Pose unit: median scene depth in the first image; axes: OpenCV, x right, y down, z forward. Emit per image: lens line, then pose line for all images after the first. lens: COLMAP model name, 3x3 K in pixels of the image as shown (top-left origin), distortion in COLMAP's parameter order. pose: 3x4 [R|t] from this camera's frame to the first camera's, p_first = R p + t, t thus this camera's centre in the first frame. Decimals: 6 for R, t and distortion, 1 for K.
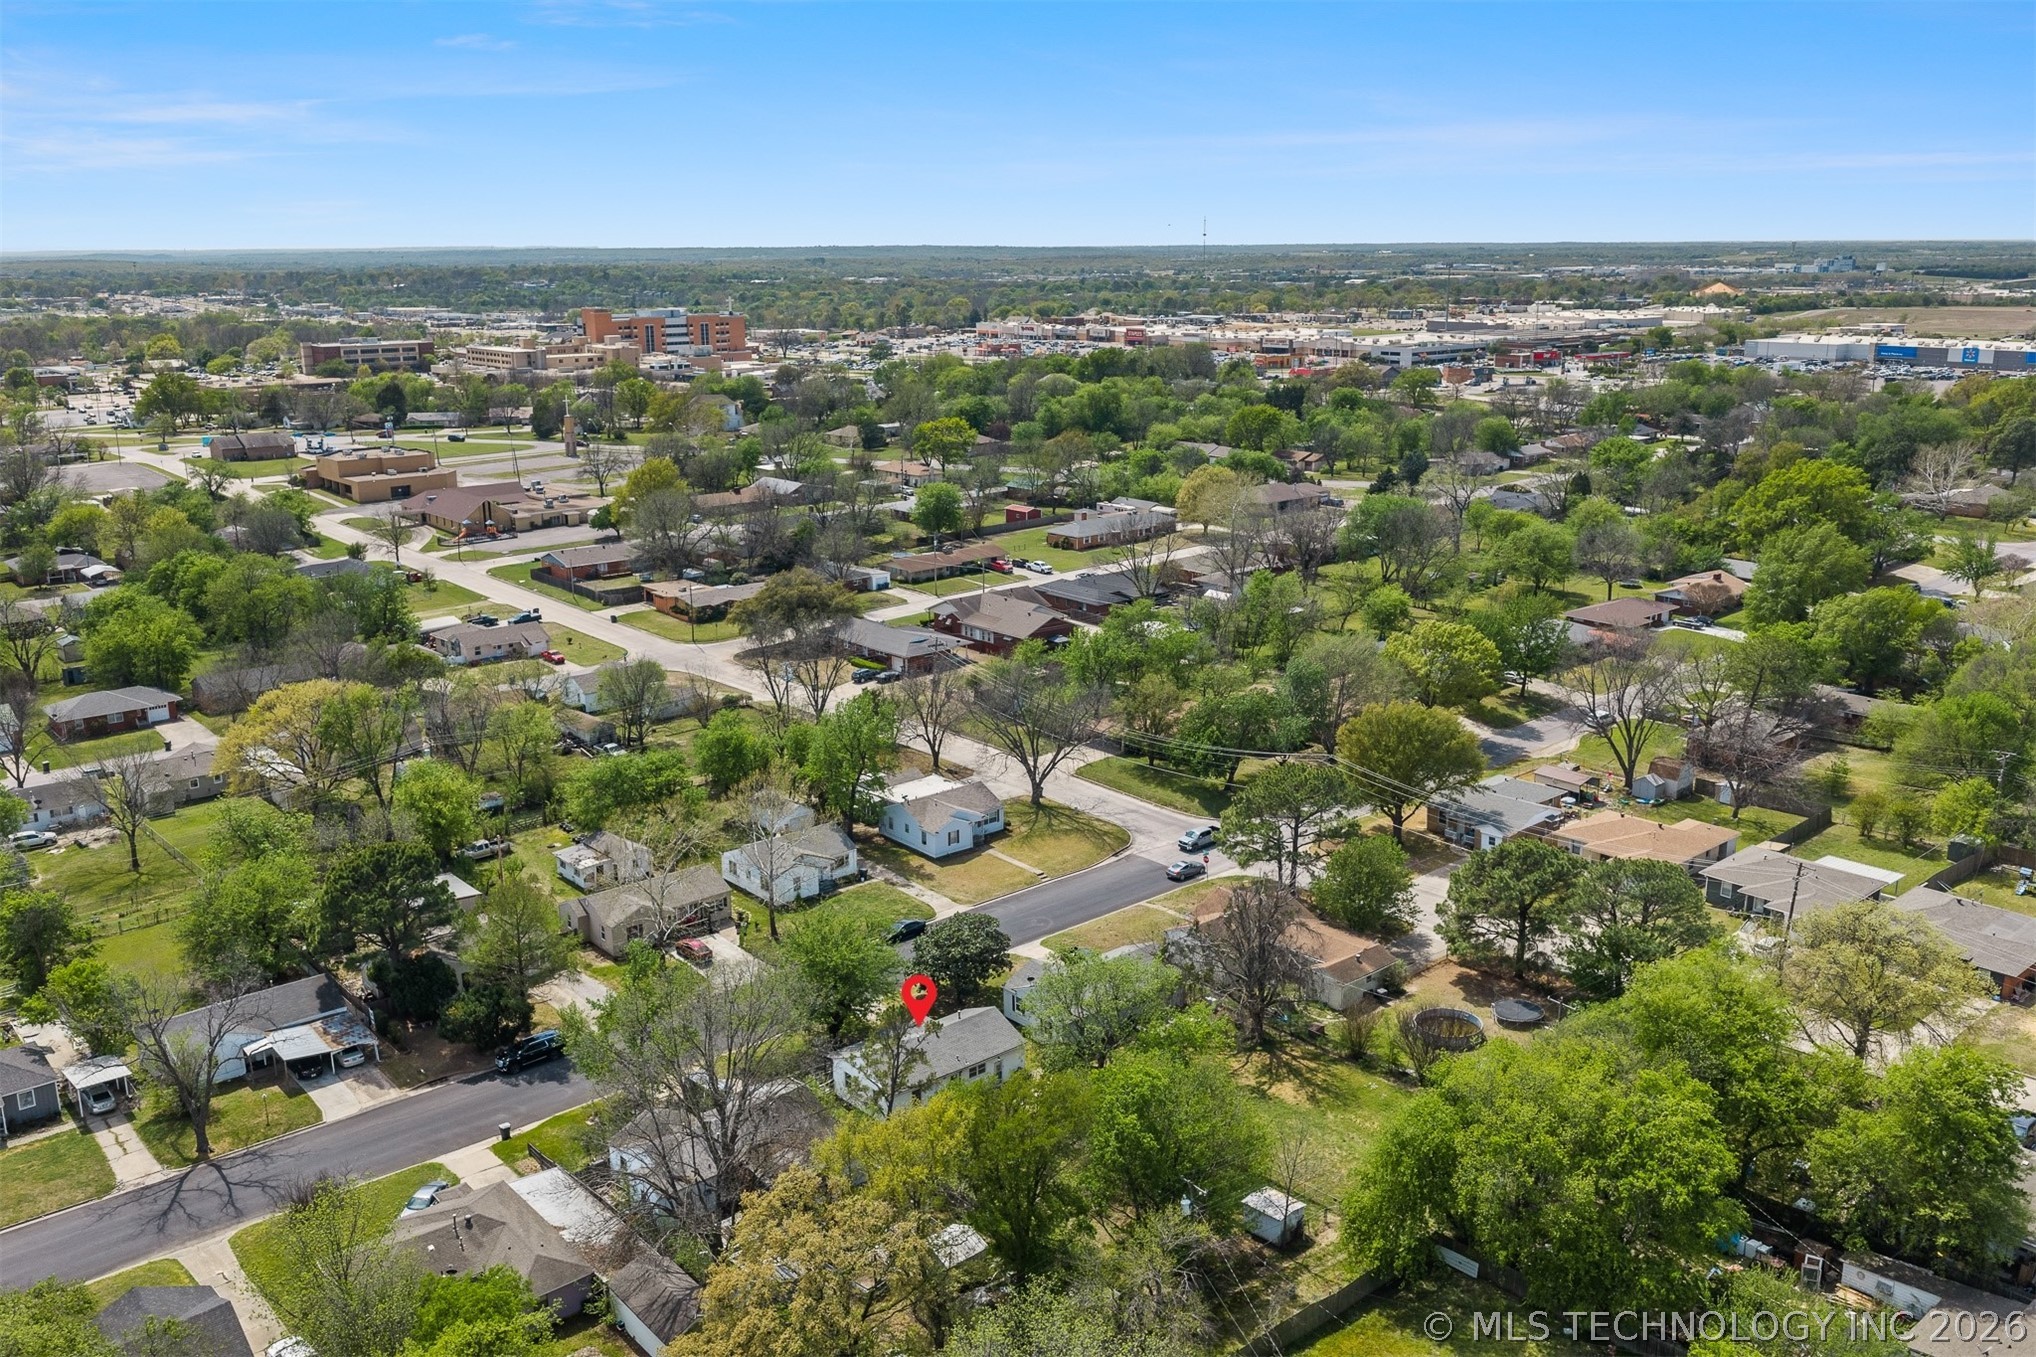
lens RADIAL K [[1663.9, 0, 1027.9], [0, 1663.9, 675.5], [0, 0, 1]] dist [0.005116, -0.011686]
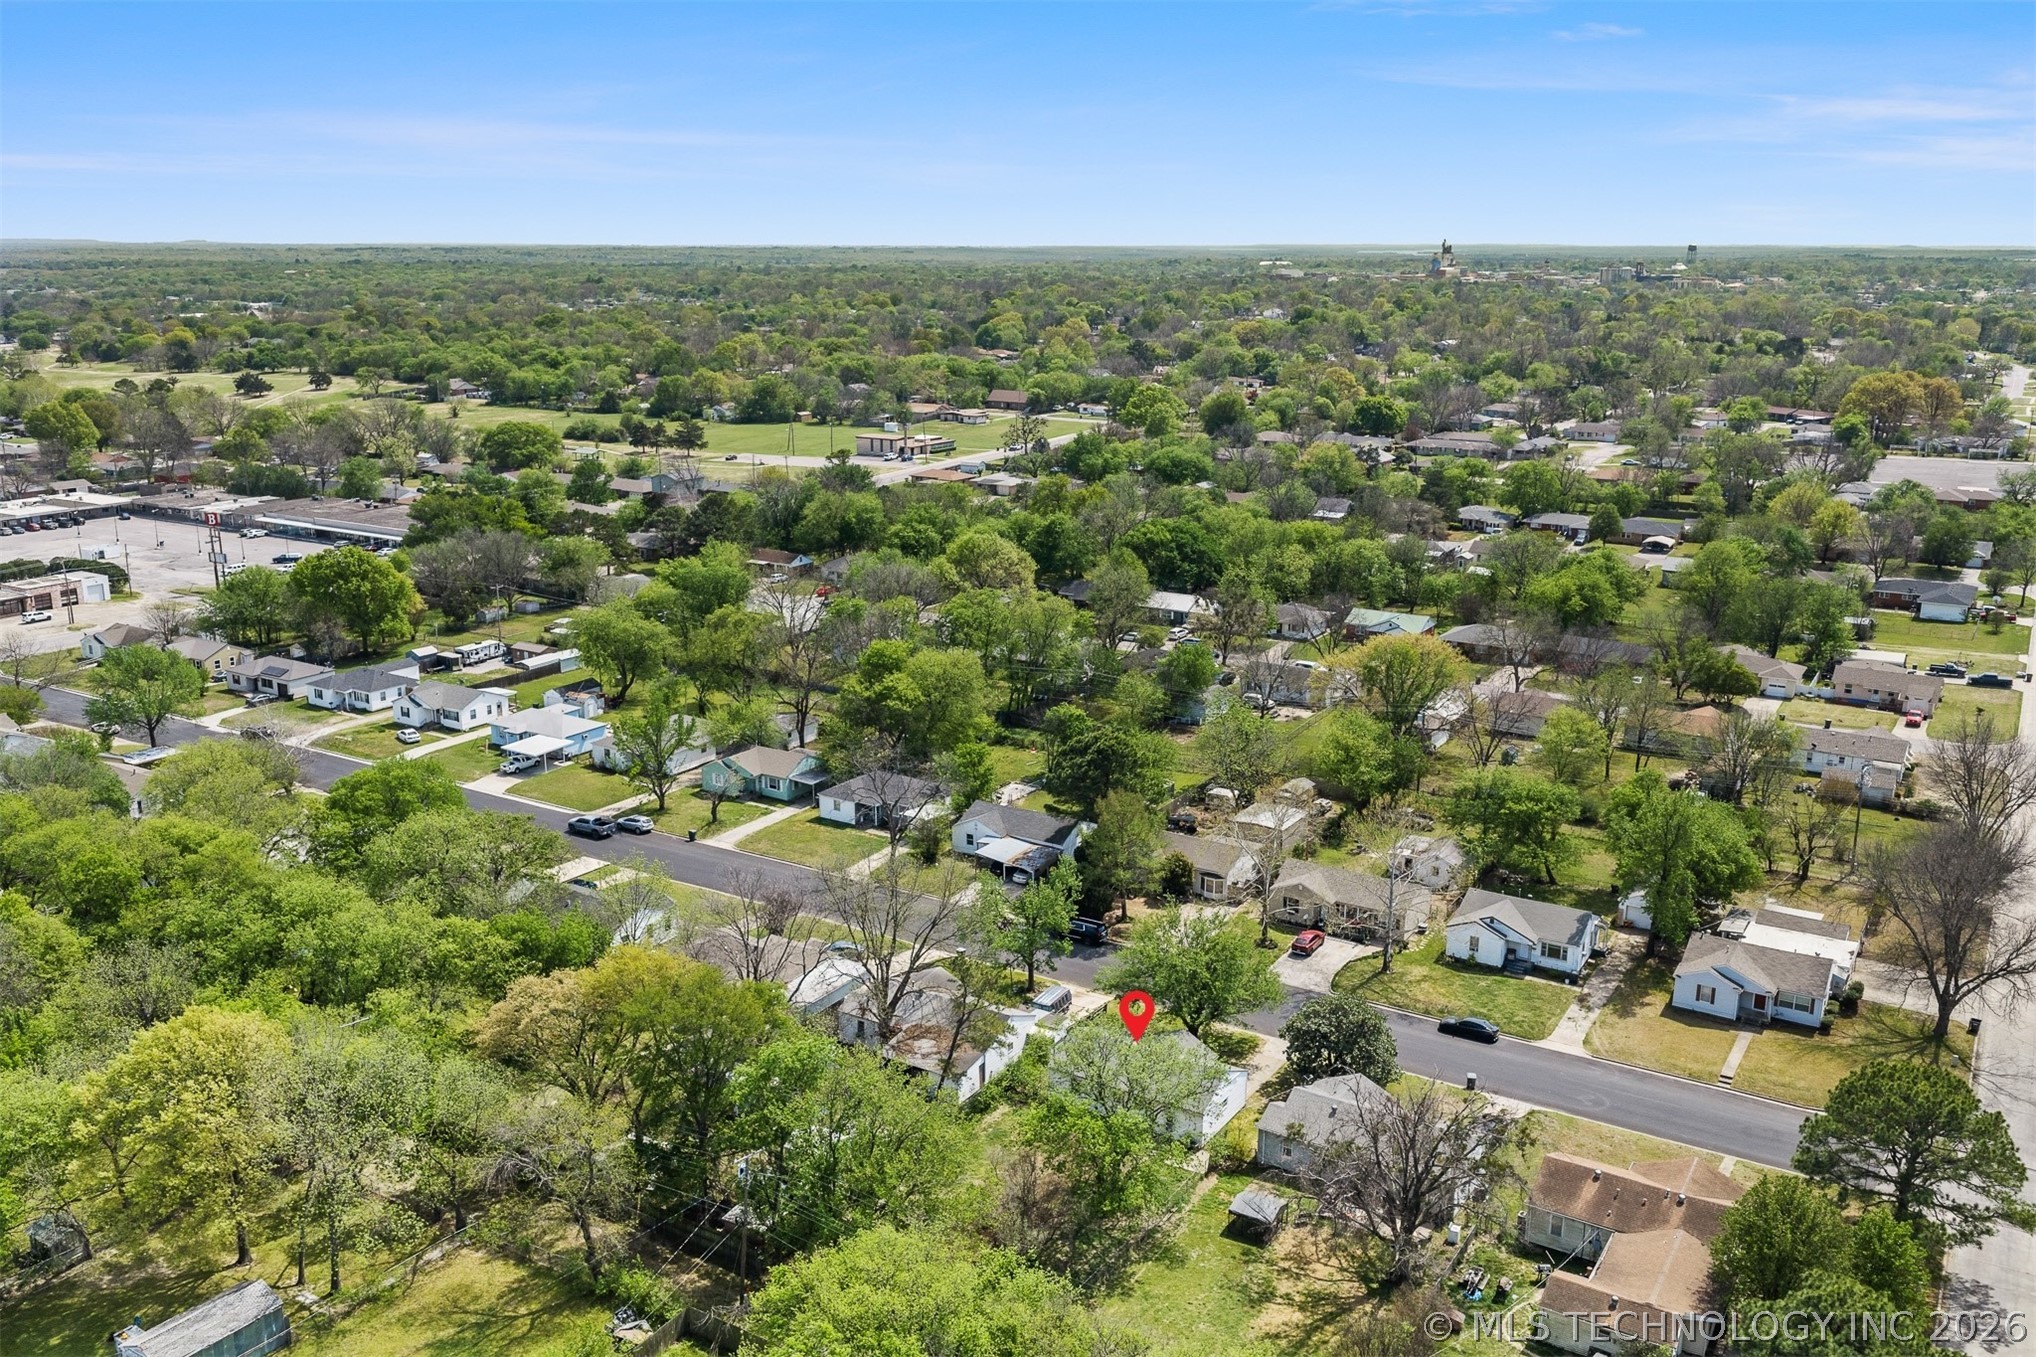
lens RADIAL K [[1663.9, 0, 1027.9], [0, 1663.9, 675.5], [0, 0, 1]] dist [0.005116, -0.011686]
pose [[0.308868, 0.249794, -0.917717, 0.585025], [-0.245792, 0.953082, 0.176696, -0.116217], [0.918797, 0.170991, 0.355774, 0.419644]]
